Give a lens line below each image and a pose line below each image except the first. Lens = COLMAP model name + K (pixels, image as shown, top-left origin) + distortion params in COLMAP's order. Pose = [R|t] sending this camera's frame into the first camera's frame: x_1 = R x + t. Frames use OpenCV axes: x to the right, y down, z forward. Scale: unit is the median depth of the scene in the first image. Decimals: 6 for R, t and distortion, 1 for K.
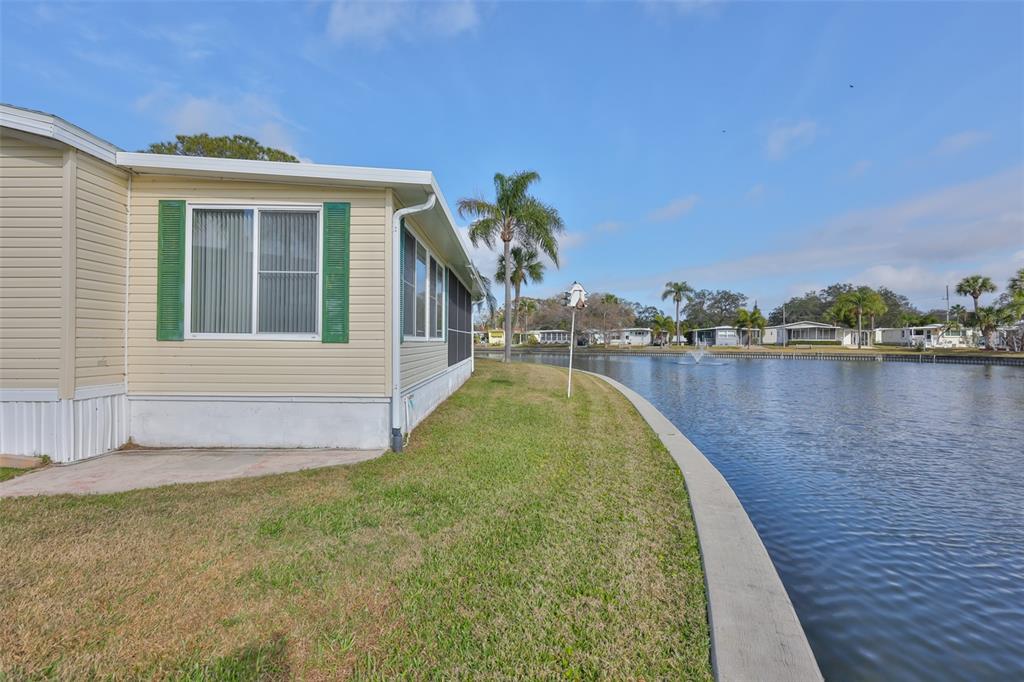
lens RADIAL K [[434.2, 0, 509.9], [0, 434.2, 341.0], [0, 0, 1]] dist [-0.002418, 0.000233]
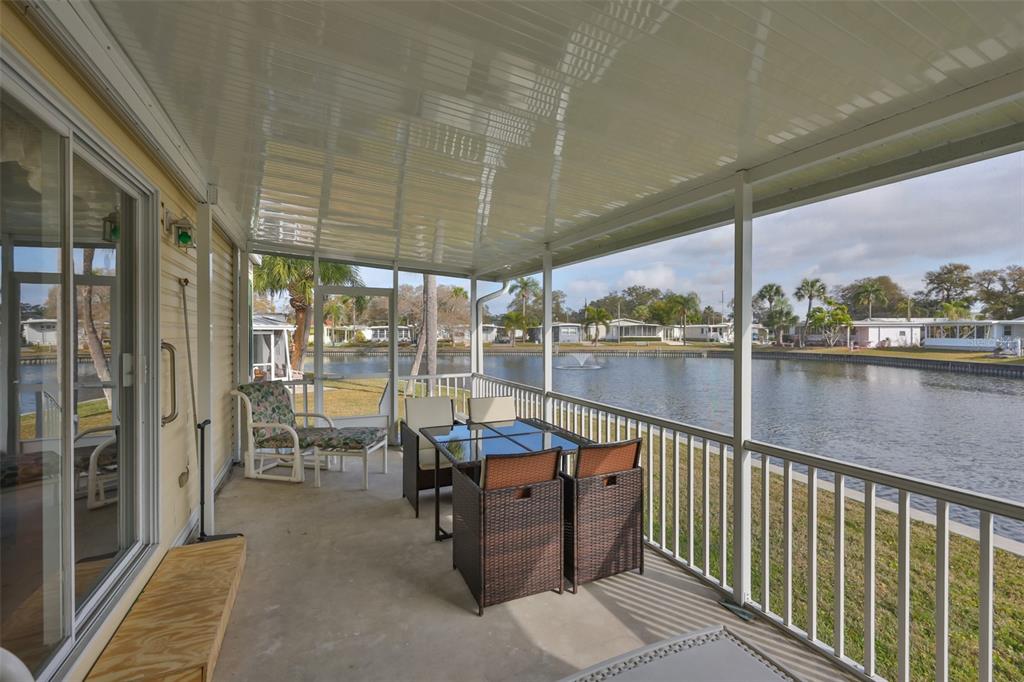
lens RADIAL K [[434.2, 0, 507.5], [0, 434.2, 336.7], [0, 0, 1]] dist [-0.002418, 0.000233]
pose [[0.908566, -0.007054, 0.417682, -0.052951], [0.004025, 0.999959, 0.008132, -0.012420], [-0.417723, -0.005707, 0.908557, 0.159011]]
